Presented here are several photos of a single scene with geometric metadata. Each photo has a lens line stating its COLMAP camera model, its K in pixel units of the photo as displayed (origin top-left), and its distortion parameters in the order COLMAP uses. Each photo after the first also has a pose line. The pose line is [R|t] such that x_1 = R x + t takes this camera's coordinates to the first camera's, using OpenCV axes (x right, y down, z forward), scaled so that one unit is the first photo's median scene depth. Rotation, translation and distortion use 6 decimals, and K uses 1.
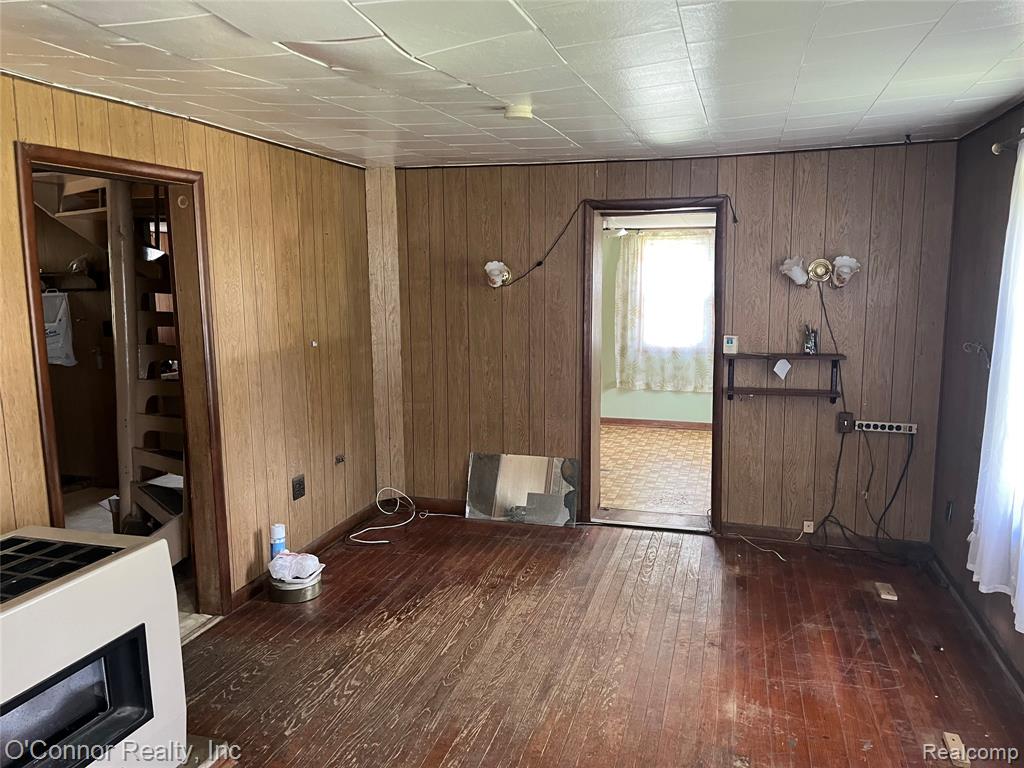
lens RADIAL K [[773.6, 0, 510.4], [0, 773.6, 387.1], [0, 0, 1]] dist [0.012150, -0.003977]
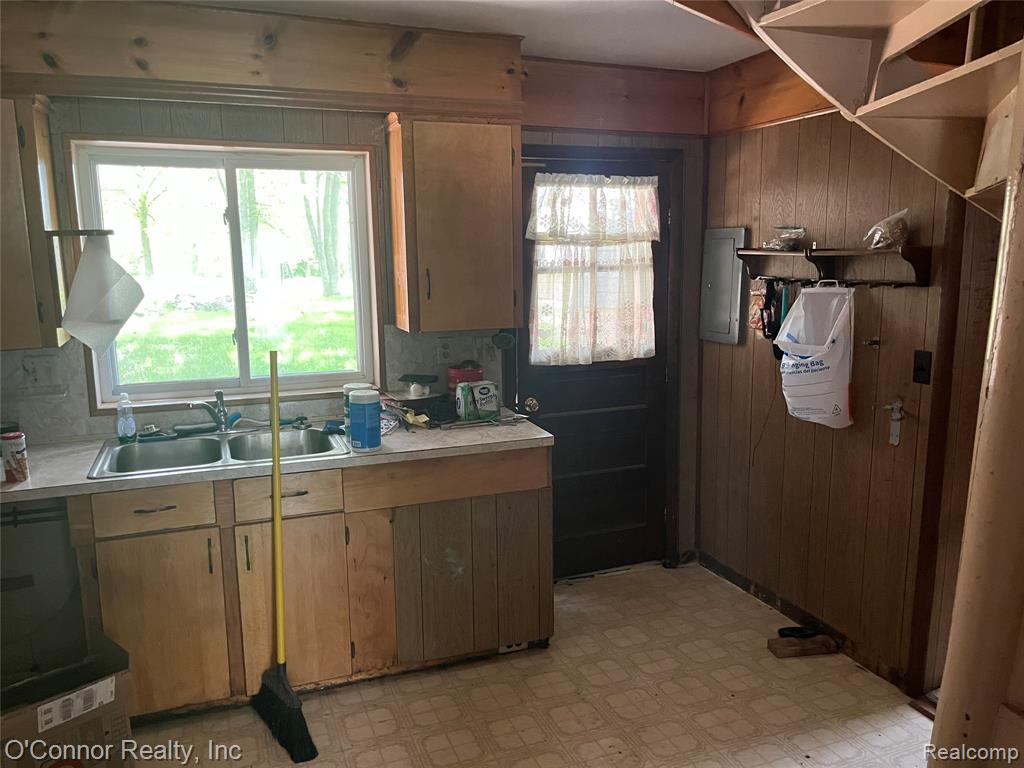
lens RADIAL K [[773.6, 0, 509.5], [0, 773.6, 383.7], [0, 0, 1]] dist [0.012150, -0.003977]
pose [[0.600035, 0.132385, -0.788944, -0.296367], [-0.114595, 0.990265, 0.079011, -0.074164], [0.791723, 0.043000, 0.609364, 0.512241]]
